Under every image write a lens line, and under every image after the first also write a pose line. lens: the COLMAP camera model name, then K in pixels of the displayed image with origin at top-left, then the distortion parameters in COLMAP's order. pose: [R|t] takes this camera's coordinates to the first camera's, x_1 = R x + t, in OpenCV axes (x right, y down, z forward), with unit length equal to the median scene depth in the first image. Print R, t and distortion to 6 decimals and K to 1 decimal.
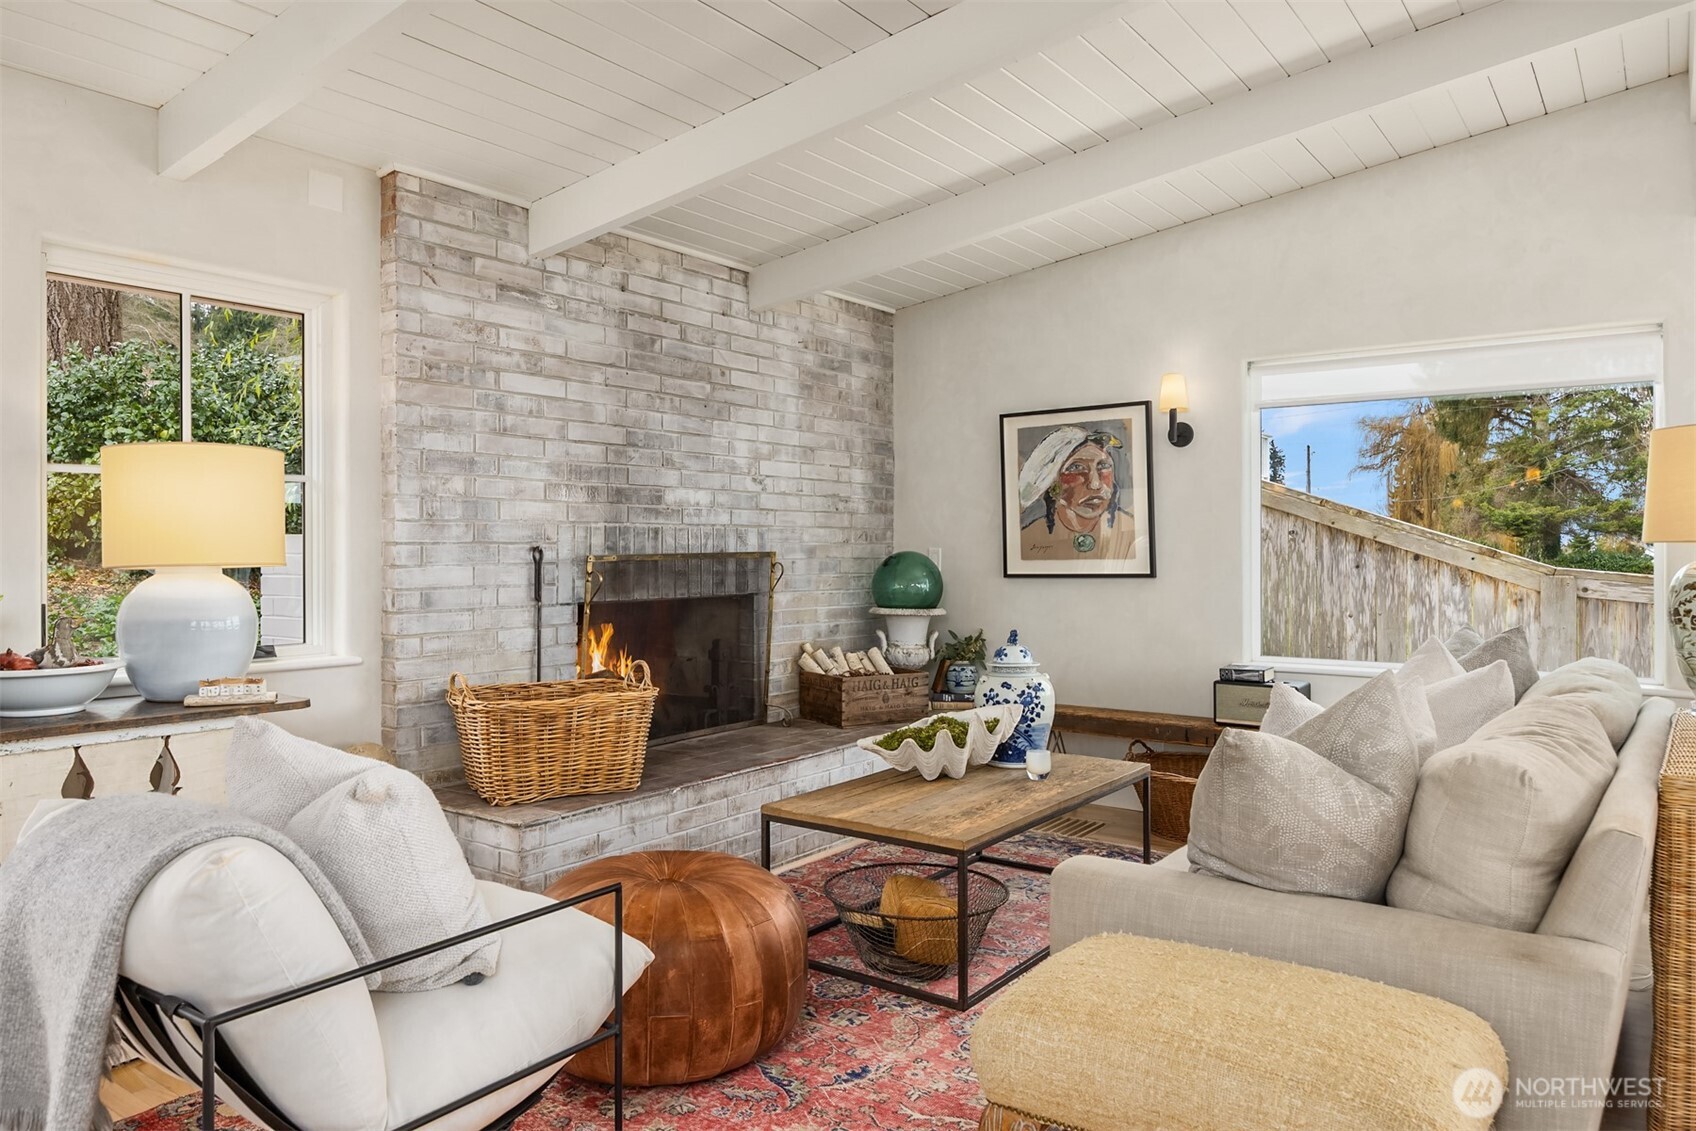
lens RADIAL K [[1153.5, 0, 835.5], [0, 1153.5, 528.3], [0, 0, 1]] dist [0.007583, -0.004377]
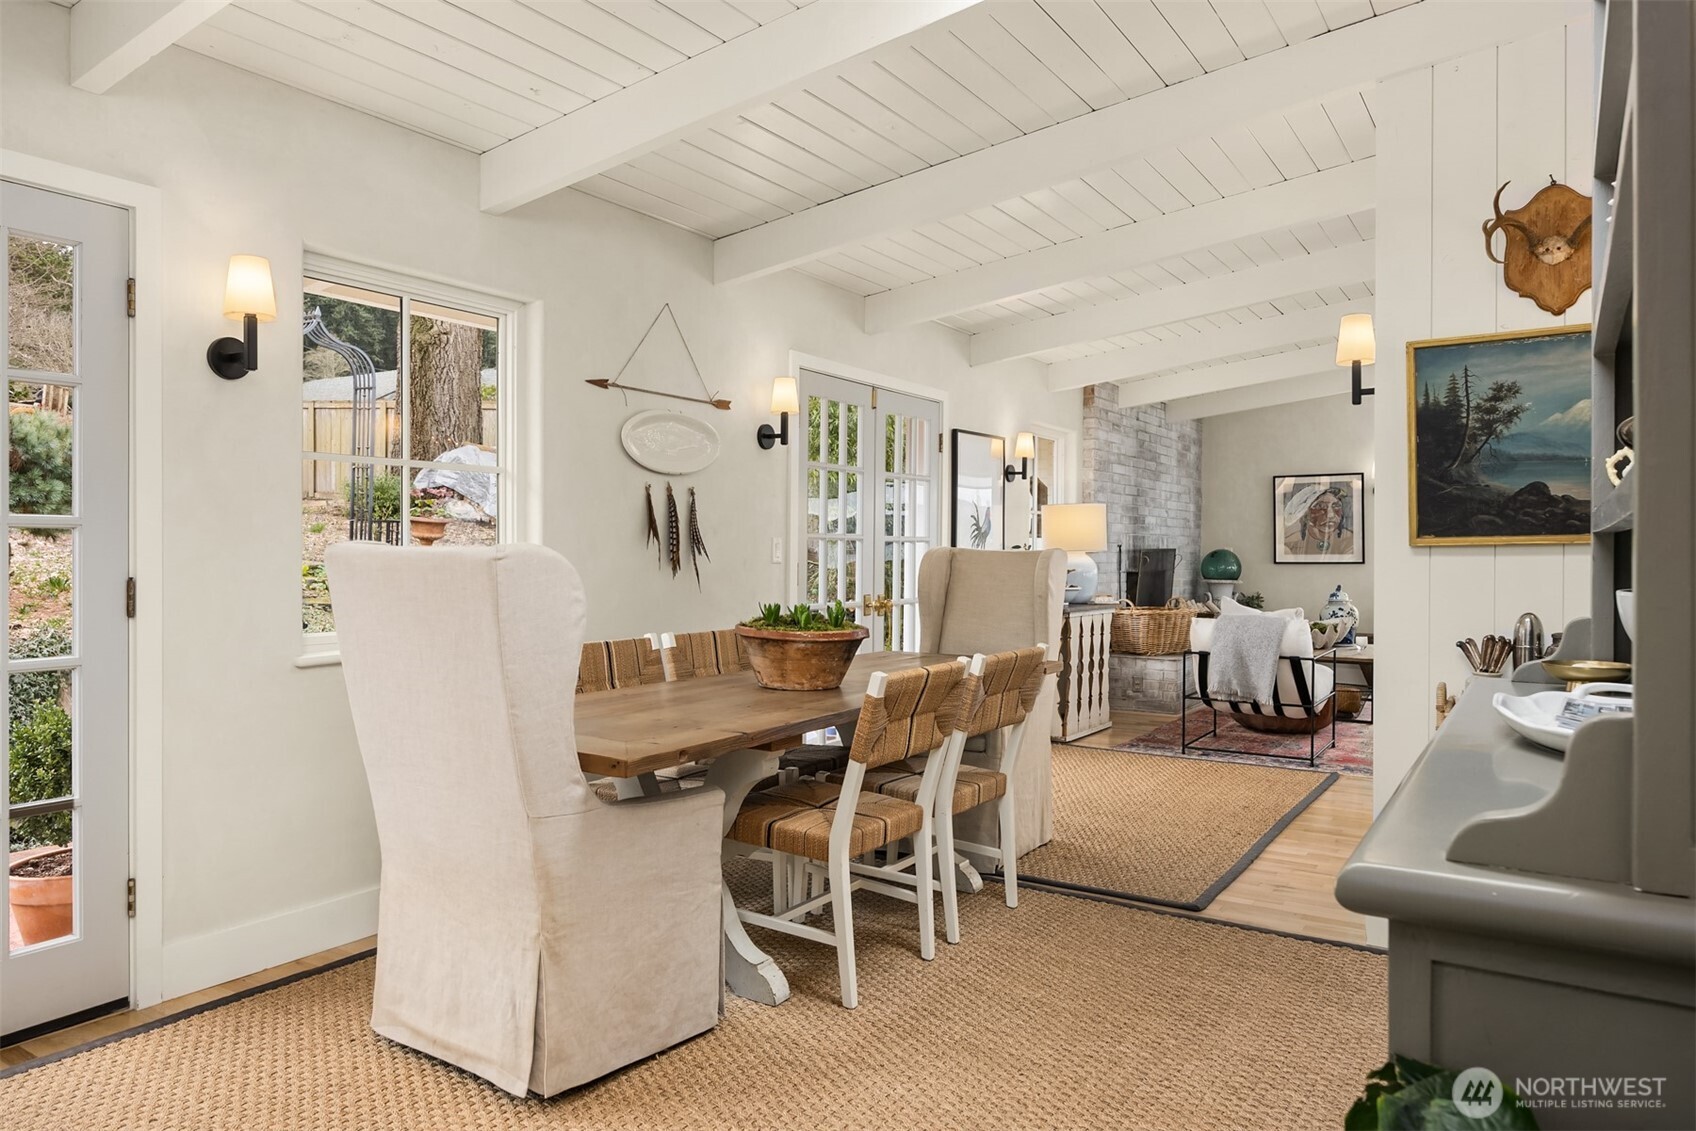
lens RADIAL K [[1153.5, 0, 842.0], [0, 1153.5, 551.1], [0, 0, 1]] dist [0.007583, -0.004377]
pose [[0.997435, 0.009367, 0.070965, -0.784543], [-0.010626, 0.999792, 0.017385, -0.003264], [-0.070788, -0.018094, 0.997327, -0.930638]]
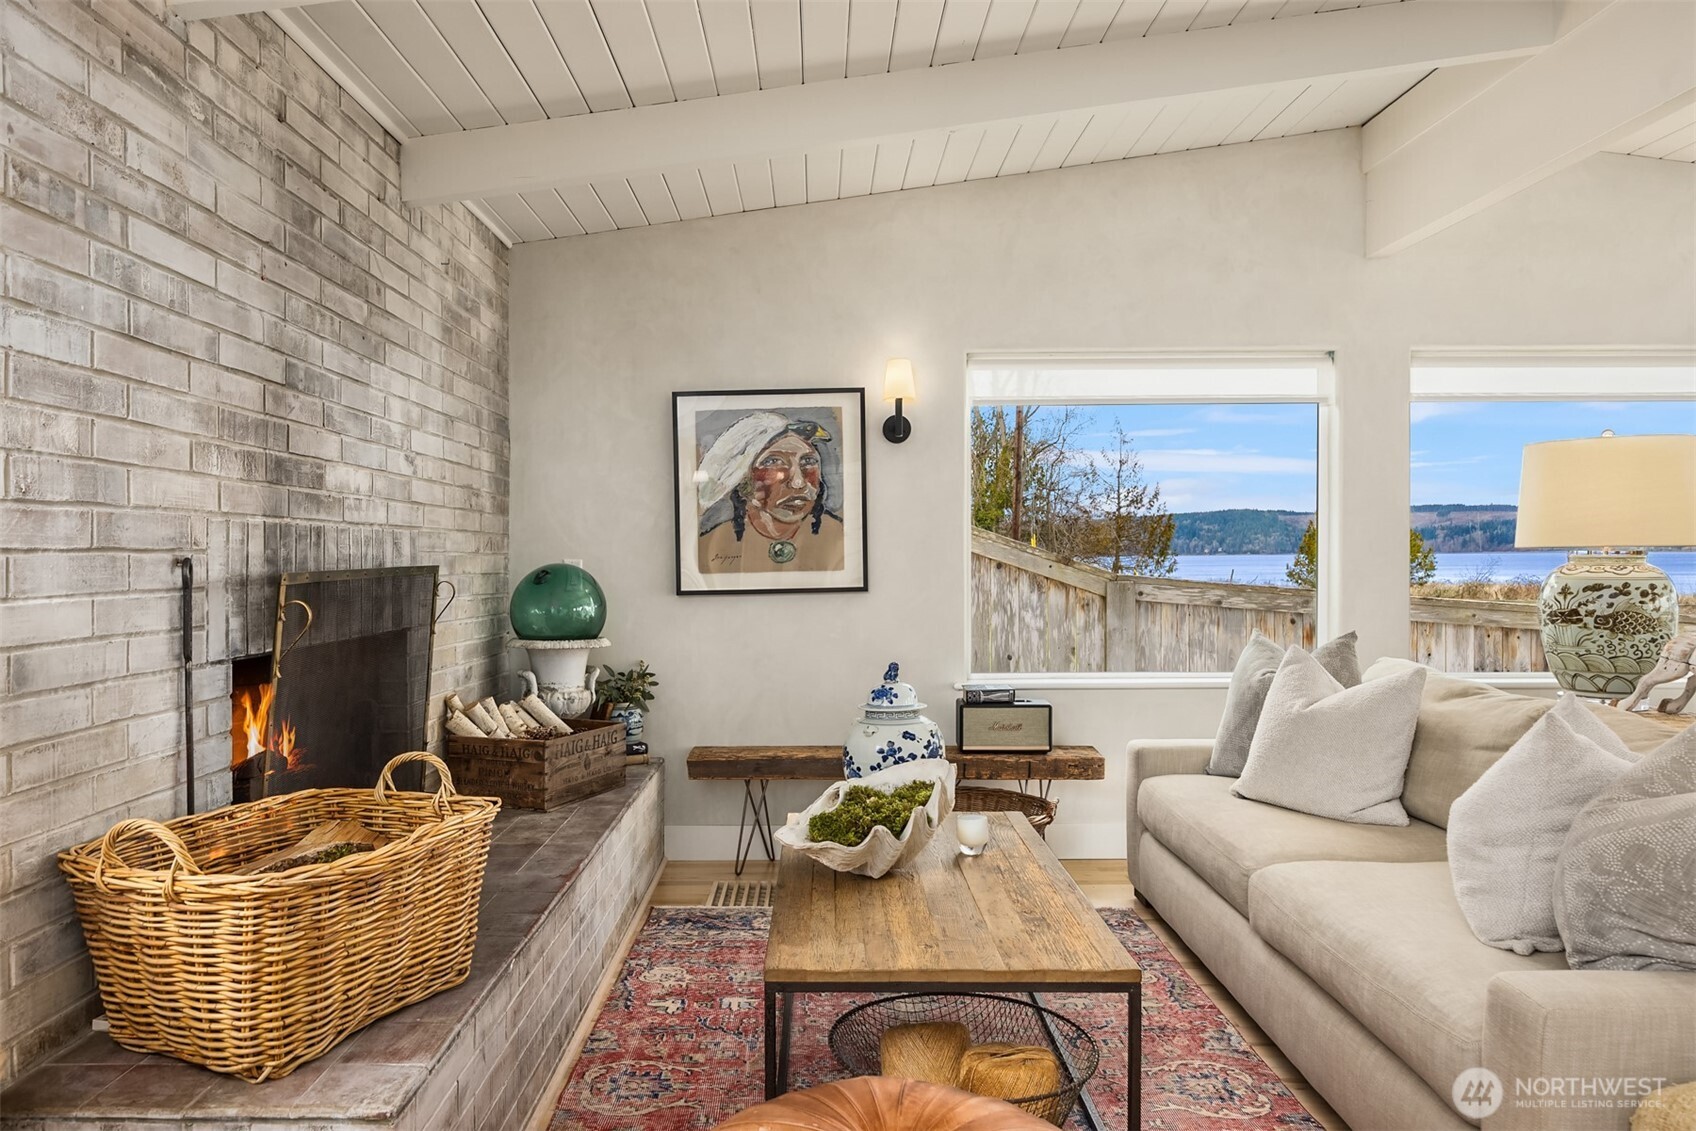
lens RADIAL K [[1153.5, 0, 816.0], [0, 1153.5, 553.9], [0, 0, 1]] dist [0.007583, -0.004377]
pose [[0.809142, -0.002634, 0.587608, -0.285567], [-0.003733, 0.999947, 0.009623, 0.006559], [-0.587602, -0.009980, 0.809089, 0.336076]]
